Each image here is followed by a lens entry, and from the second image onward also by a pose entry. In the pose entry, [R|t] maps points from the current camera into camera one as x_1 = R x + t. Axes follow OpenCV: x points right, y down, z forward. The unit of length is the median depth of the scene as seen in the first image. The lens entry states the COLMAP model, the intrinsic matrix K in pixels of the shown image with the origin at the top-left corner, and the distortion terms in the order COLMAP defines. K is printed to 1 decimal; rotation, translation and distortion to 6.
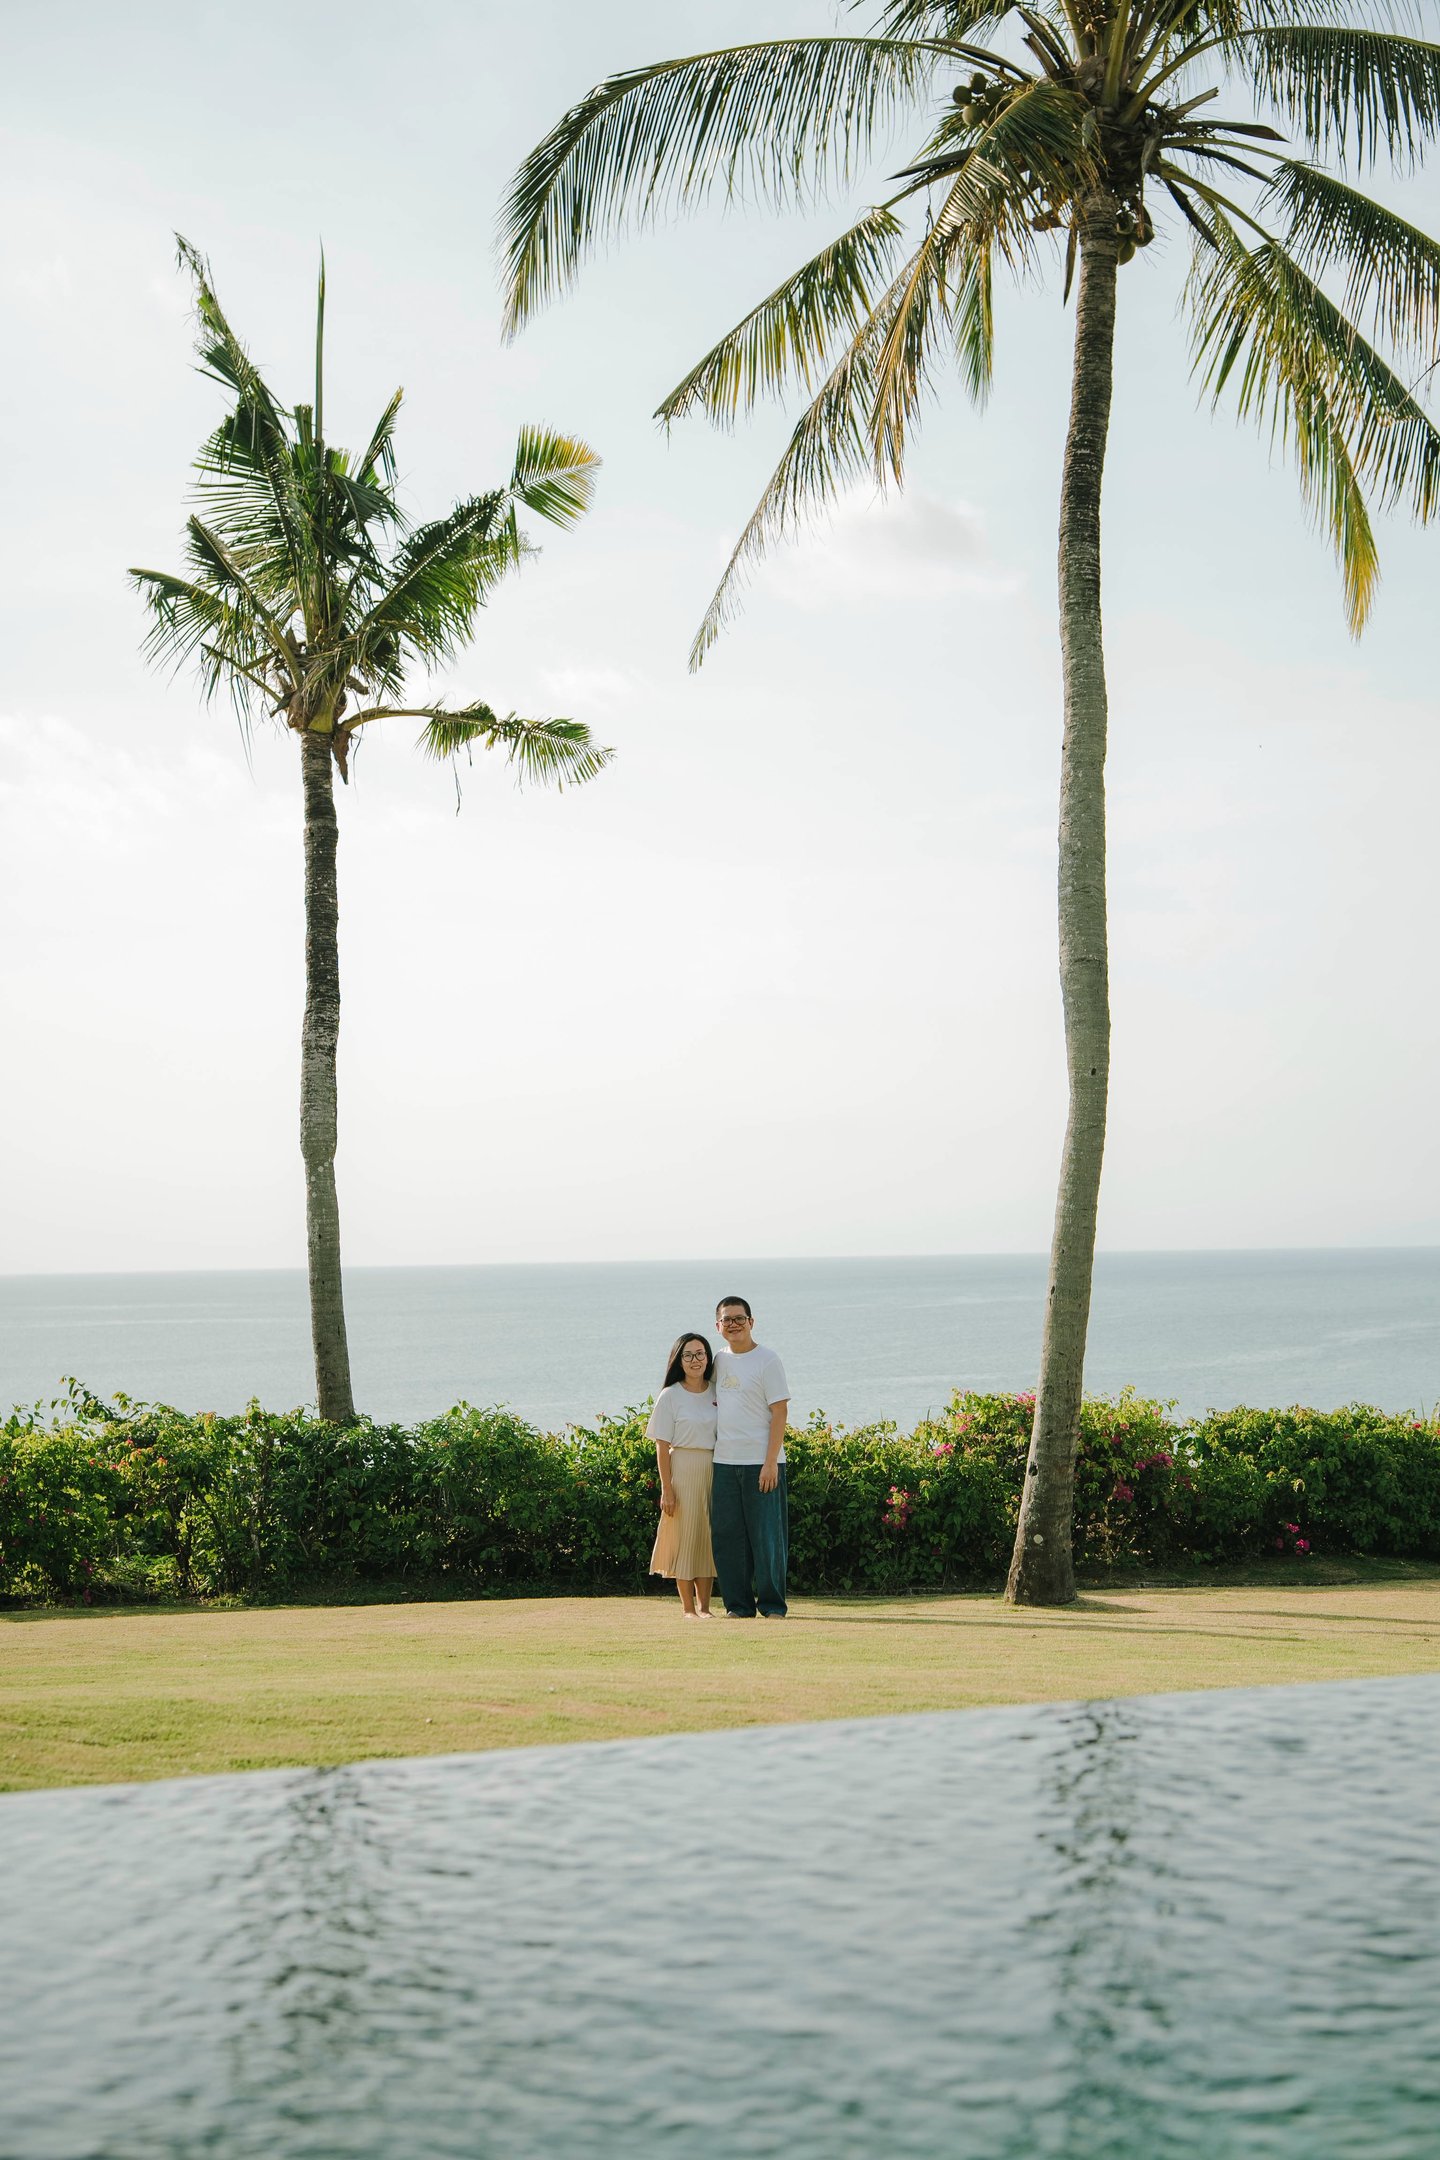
lens RADIAL K [[3482.2, 0, 720.0], [0, 3482.2, 1080.0], [0, 0, 1]] dist [0.312545, -0.060882]
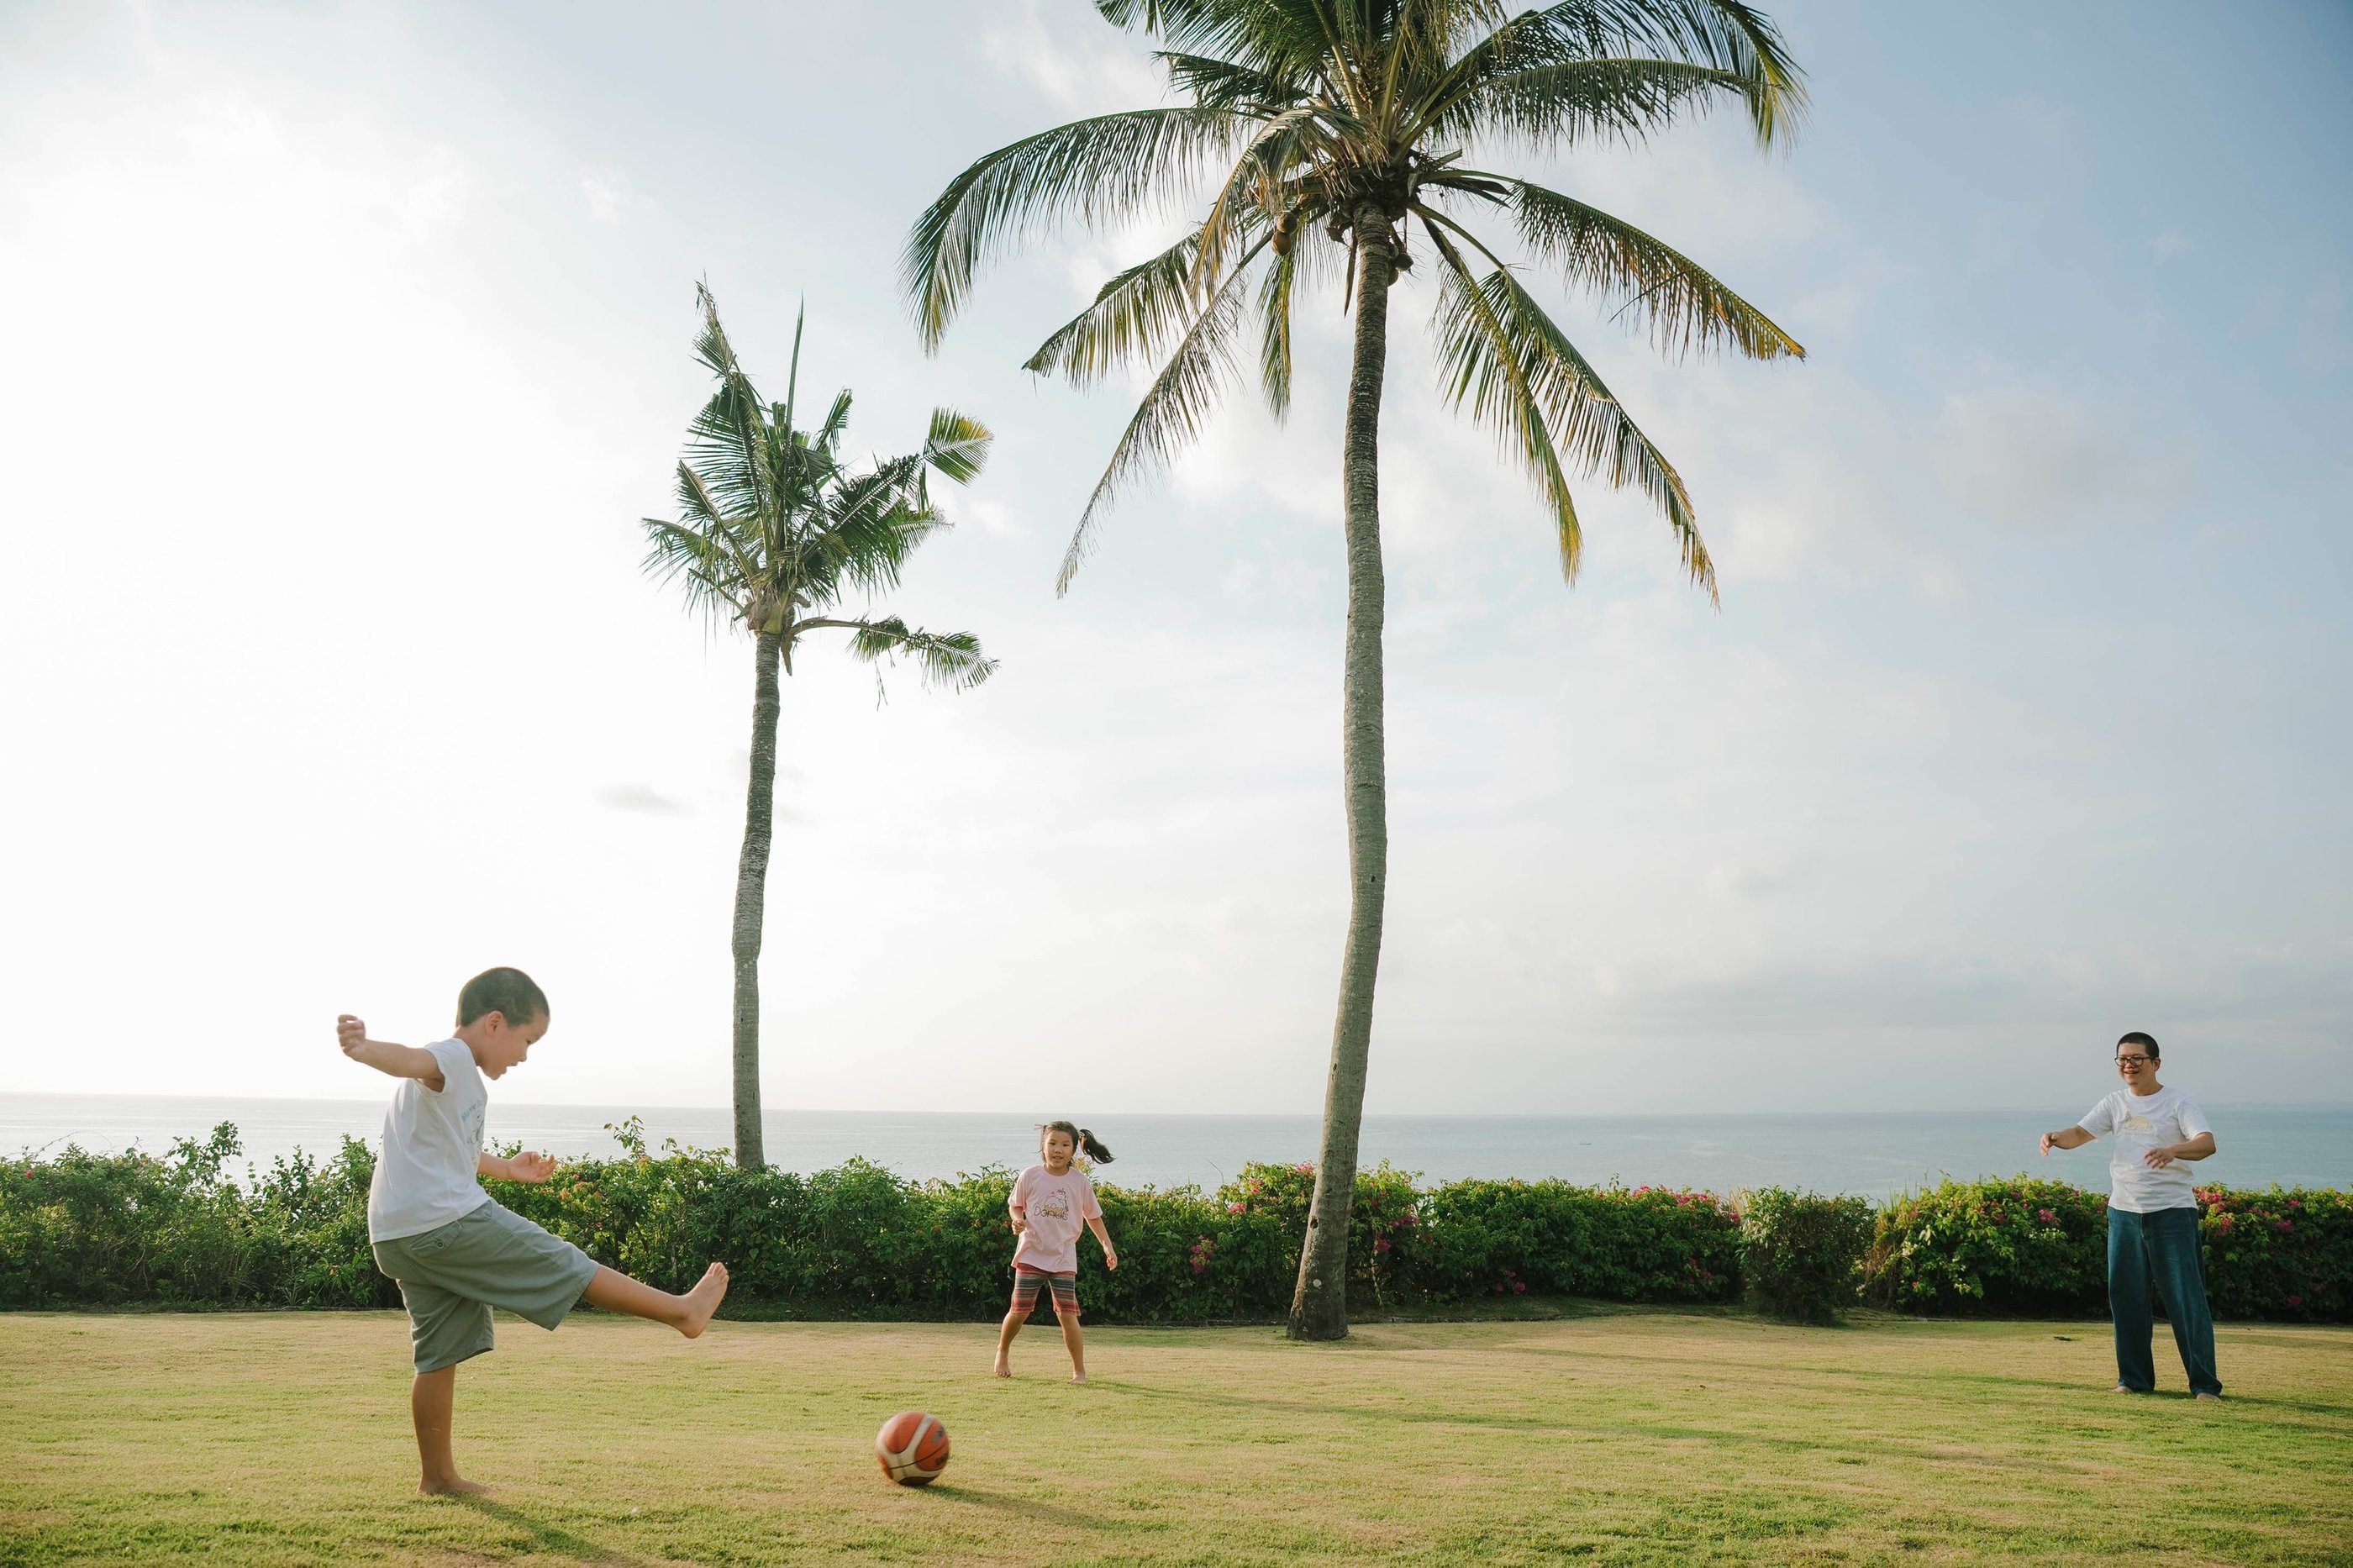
lens RADIAL K [[1858.2, 0, 1143.9], [0, 1858.2, 768.0], [0, 0, 1]] dist [-0.099097, 0.002391]
pose [[0.999536, 0.029238, 0.008486, 0.020714], [-0.027825, 0.990436, -0.135136, 0.040619], [-0.012356, 0.134837, 0.990791, 0.330500]]
